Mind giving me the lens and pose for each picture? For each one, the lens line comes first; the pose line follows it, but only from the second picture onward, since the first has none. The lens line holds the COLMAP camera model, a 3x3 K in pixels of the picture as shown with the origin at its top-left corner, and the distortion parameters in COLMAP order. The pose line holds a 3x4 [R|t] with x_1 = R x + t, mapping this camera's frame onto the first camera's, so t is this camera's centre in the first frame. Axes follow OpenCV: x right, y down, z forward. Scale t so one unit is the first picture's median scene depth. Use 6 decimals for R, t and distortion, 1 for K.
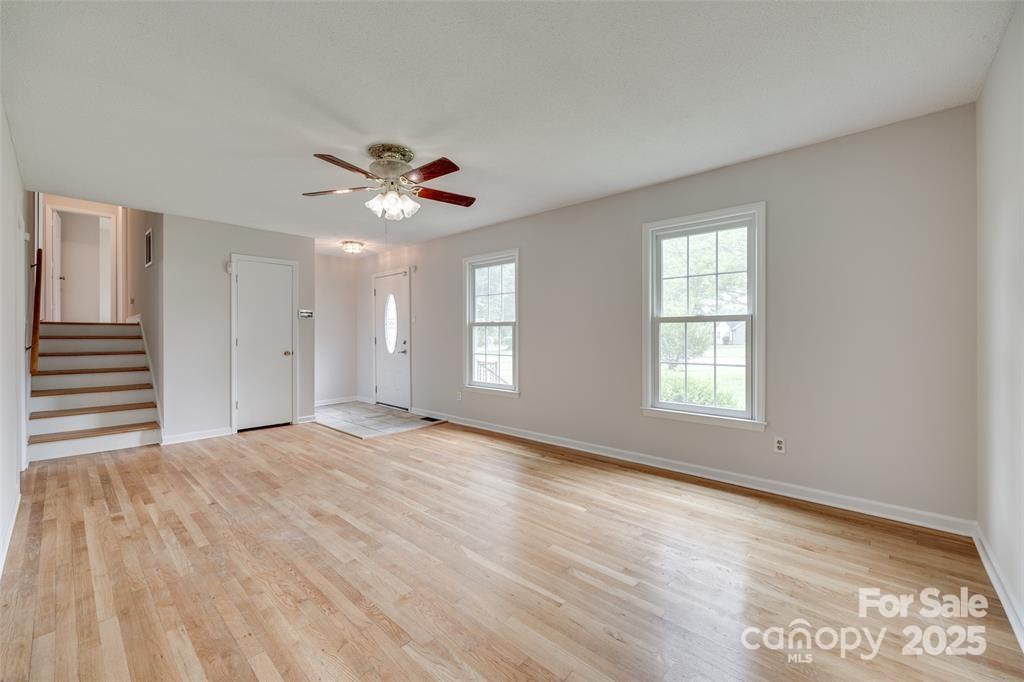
lens RADIAL K [[409.4, 0, 504.2], [0, 409.4, 338.1], [0, 0, 1]] dist [-0.009007, -0.000266]
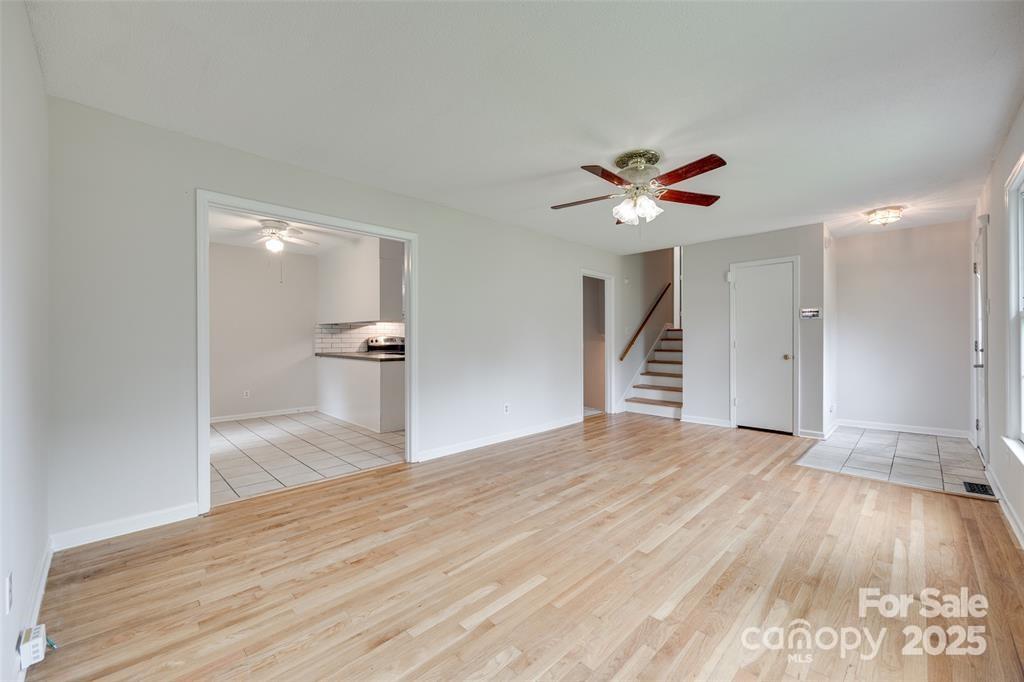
lens RADIAL K [[409.4, 0, 504.3], [0, 409.4, 337.6], [0, 0, 1]] dist [-0.009007, -0.000266]
pose [[-0.057988, -0.002137, -0.998315, 0.768750], [-0.003649, 0.999991, -0.001929, -0.005329], [0.998311, 0.003531, -0.057995, 0.738385]]
